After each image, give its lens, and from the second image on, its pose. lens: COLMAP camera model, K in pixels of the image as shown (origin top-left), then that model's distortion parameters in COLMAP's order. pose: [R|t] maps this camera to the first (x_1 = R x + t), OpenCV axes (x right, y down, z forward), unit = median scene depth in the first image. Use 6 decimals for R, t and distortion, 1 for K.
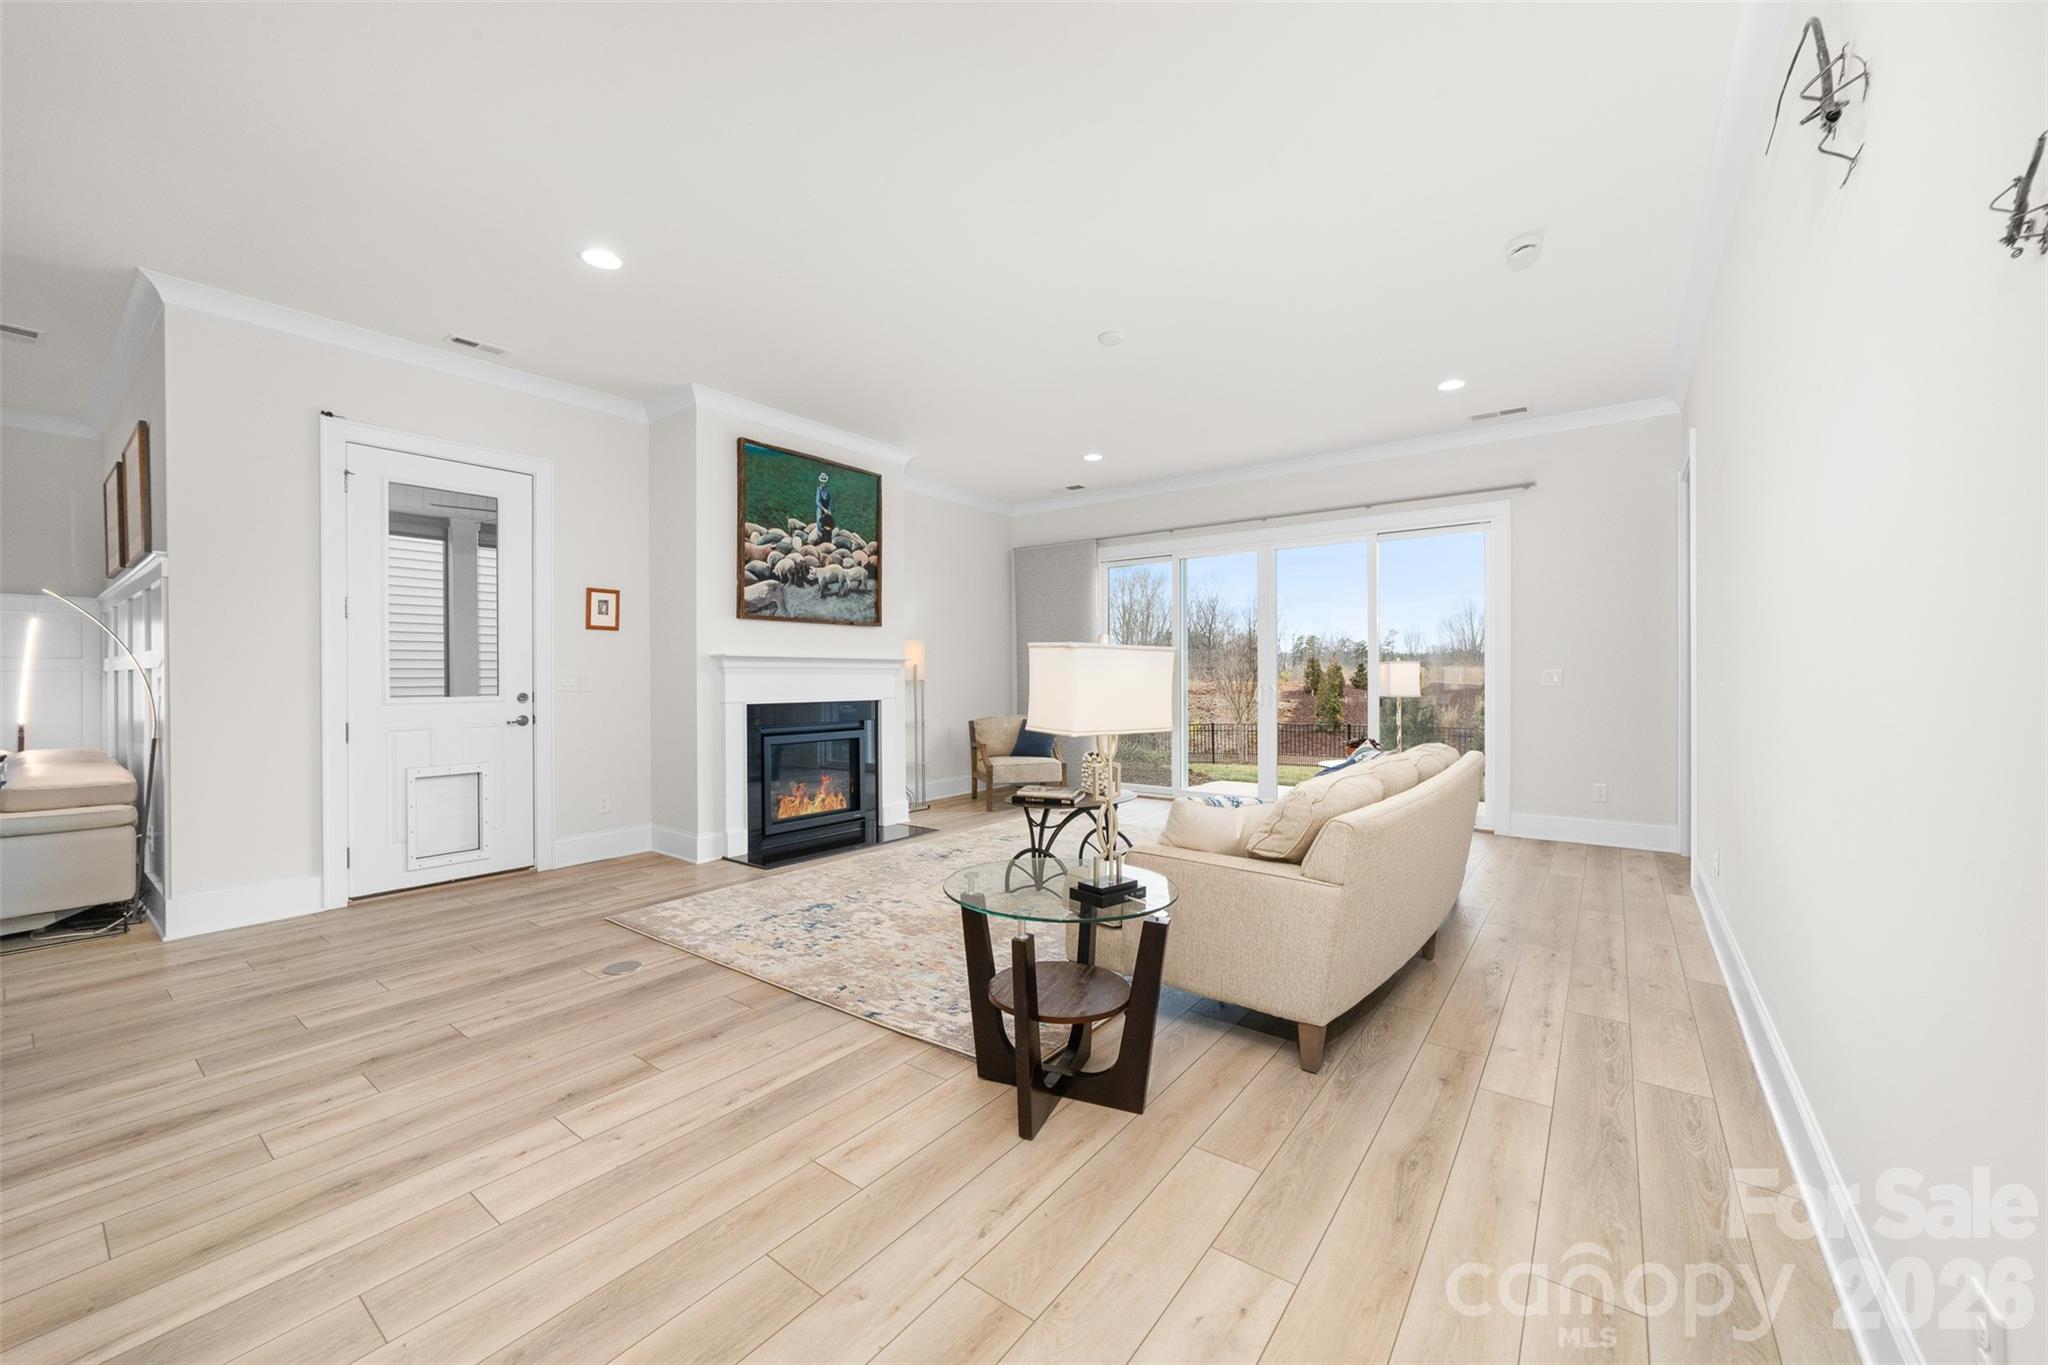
lens RADIAL K [[790.4, 0, 1053.8], [0, 790.4, 680.8], [0, 0, 1]] dist [-0.011397, 0.004251]
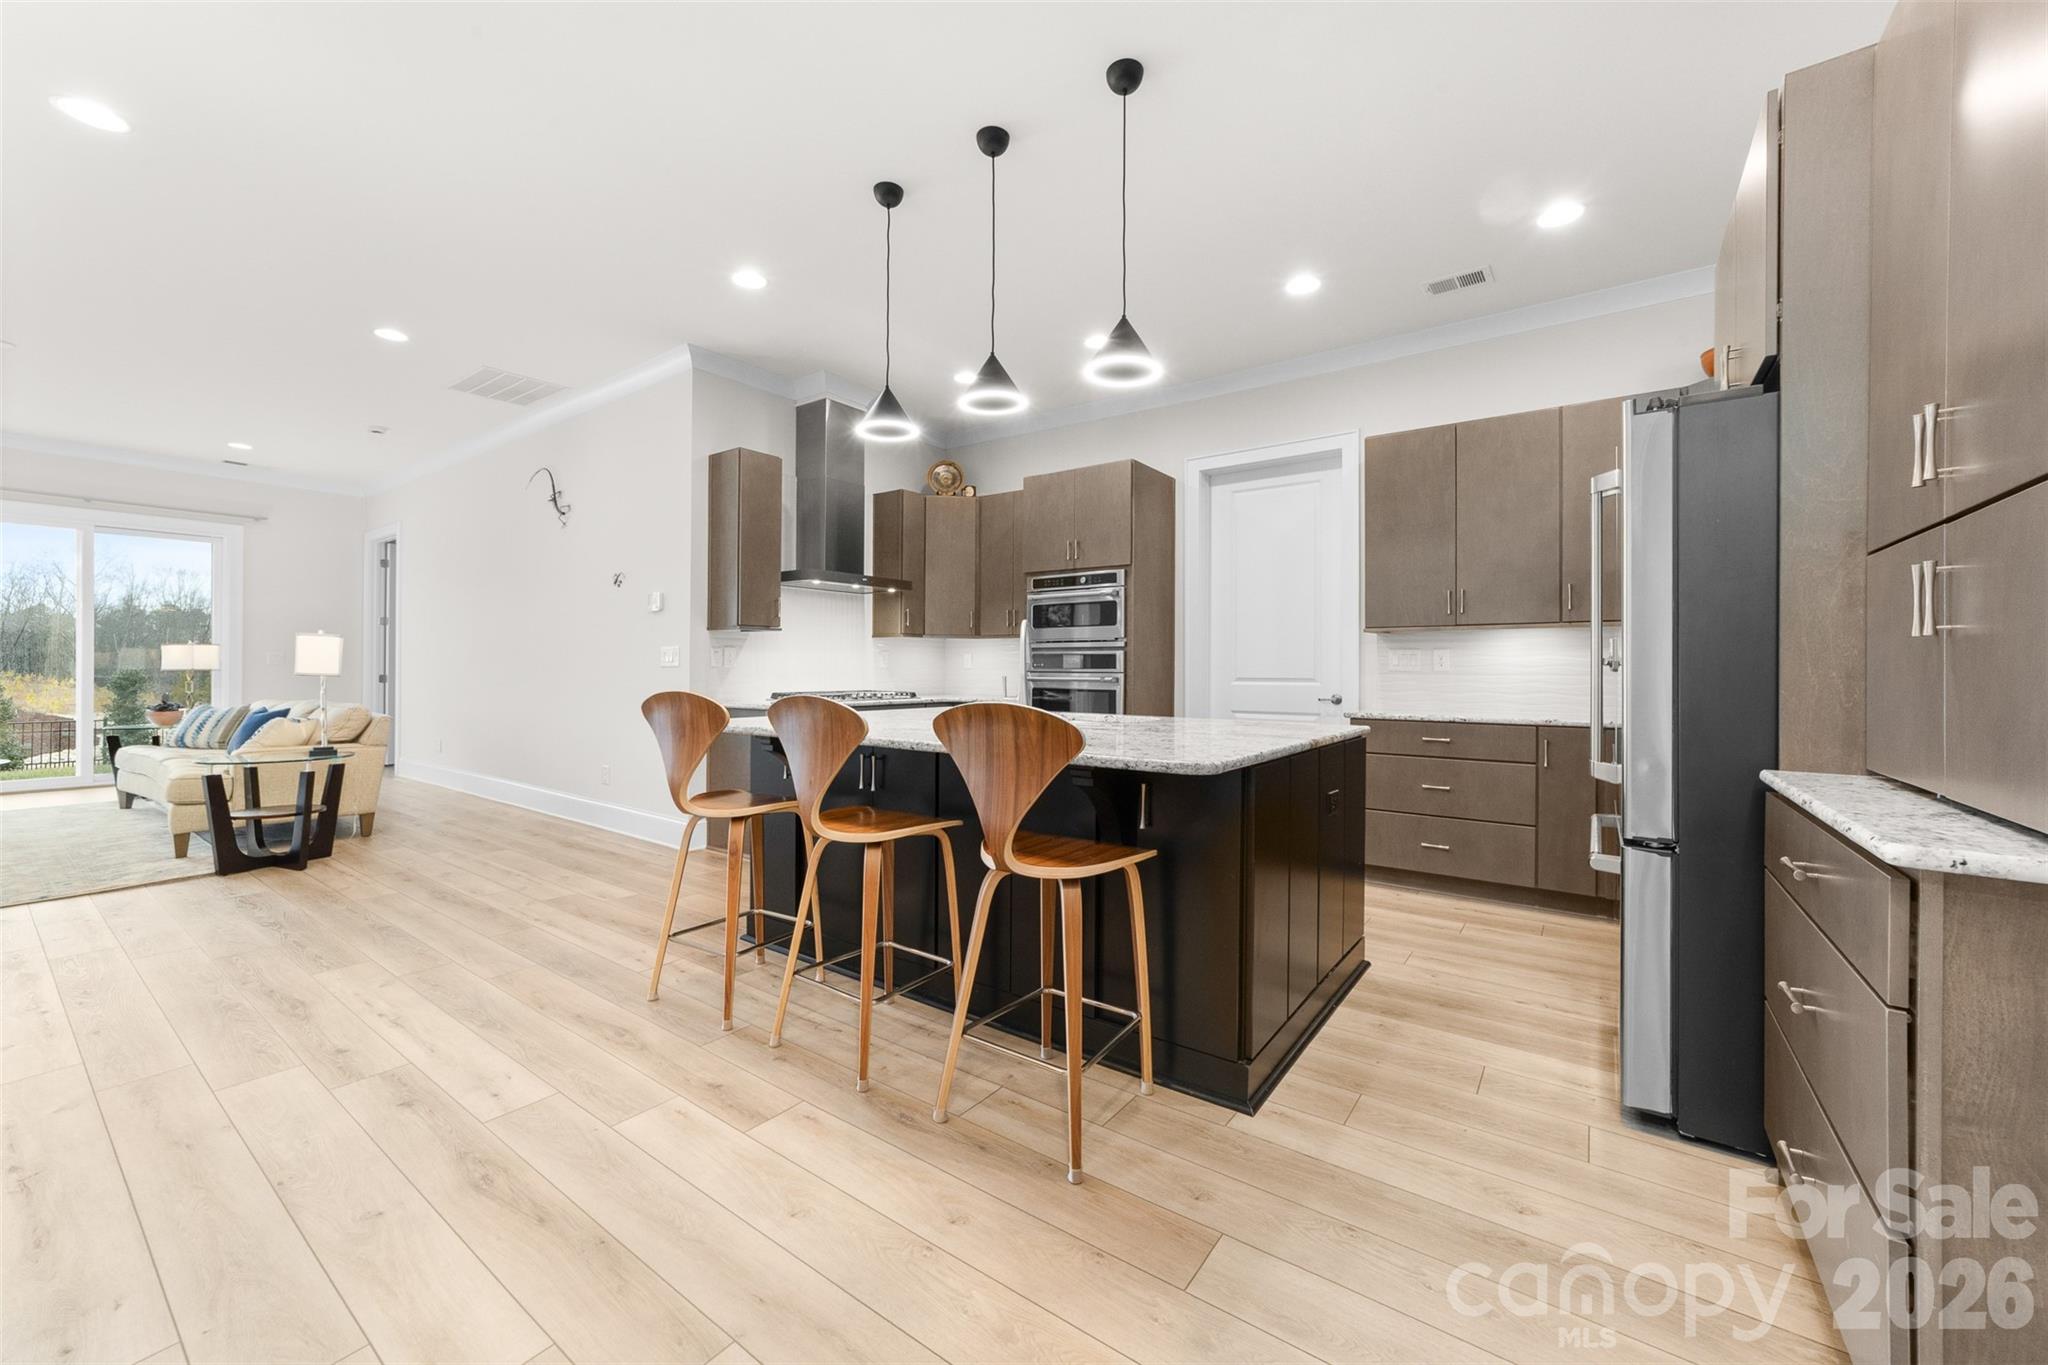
lens RADIAL K [[790.4, 0, 1013.0], [0, 790.4, 661.8], [0, 0, 1]] dist [-0.011397, 0.004251]
pose [[-0.019996, 0.012019, 0.999728, -0.836726], [-0.000666, 0.999927, -0.012035, 0.020109], [-0.999800, -0.000907, -0.019987, -0.321165]]
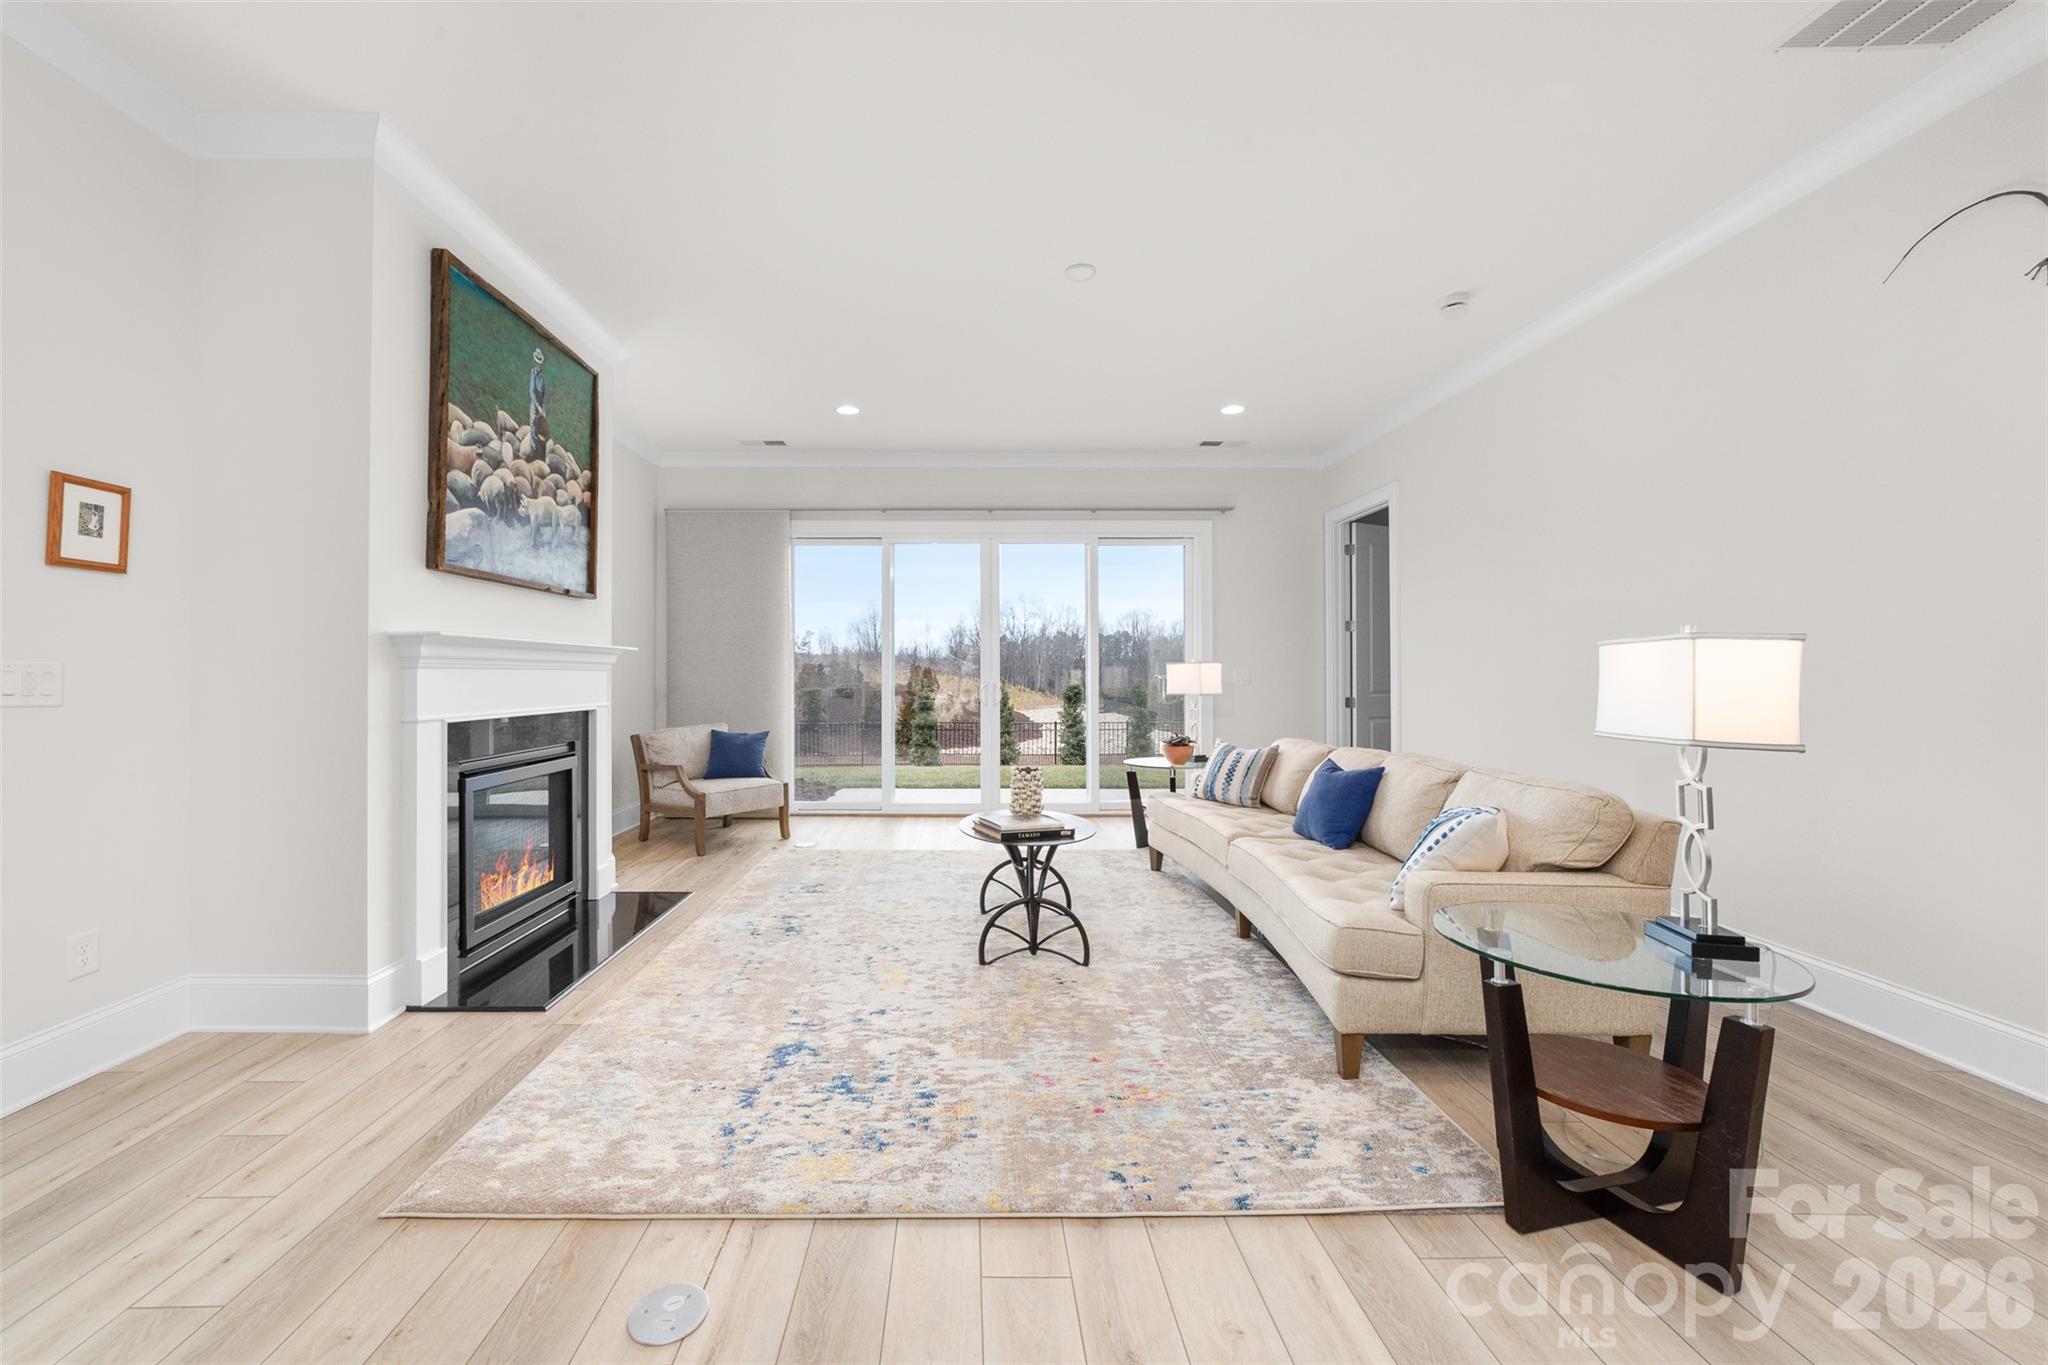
lens RADIAL K [[790.4, 0, 952.0], [0, 790.4, 664.5], [0, 0, 1]] dist [-0.011397, 0.004251]
pose [[0.802268, 0.010124, 0.596878, -0.422919], [0.000770, 0.999838, -0.017994, -0.001660], [-0.596963, 0.014896, 0.802130, 0.325674]]
